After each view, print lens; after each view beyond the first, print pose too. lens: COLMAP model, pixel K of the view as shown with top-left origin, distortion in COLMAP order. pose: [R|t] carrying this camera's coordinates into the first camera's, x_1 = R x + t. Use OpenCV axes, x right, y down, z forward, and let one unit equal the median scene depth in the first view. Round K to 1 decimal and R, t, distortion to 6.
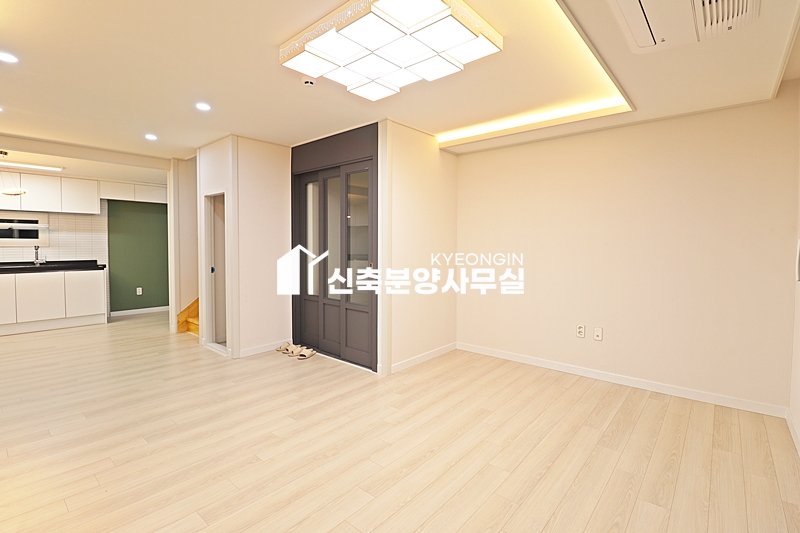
lens RADIAL K [[372.0, 0, 397.2], [0, 372.0, 261.7], [0, 0, 1]] dist [0.008371, -0.021560]
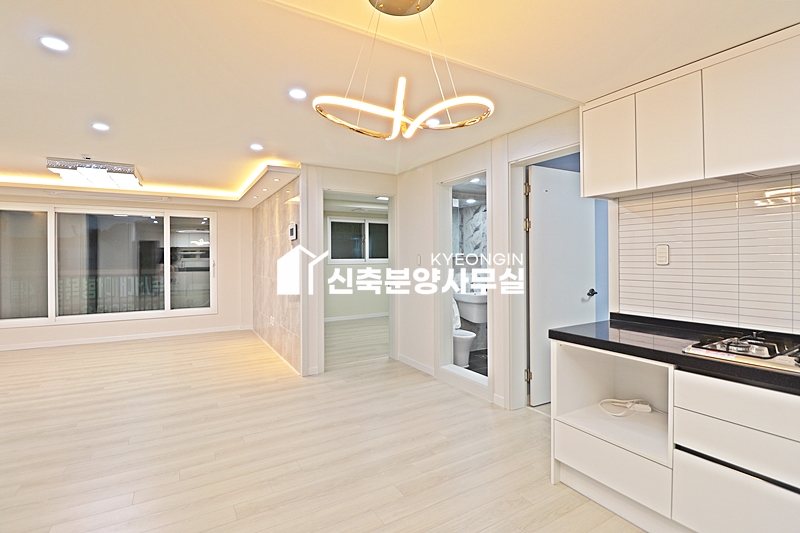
lens RADIAL K [[372.0, 0, 397.2], [0, 372.0, 261.7], [0, 0, 1]] dist [0.008371, -0.021560]
pose [[-0.948857, 0.001240, 0.315703, -1.602471], [0.016079, 0.998884, 0.044402, -0.106659], [-0.315296, 0.047208, -0.947819, 1.738090]]
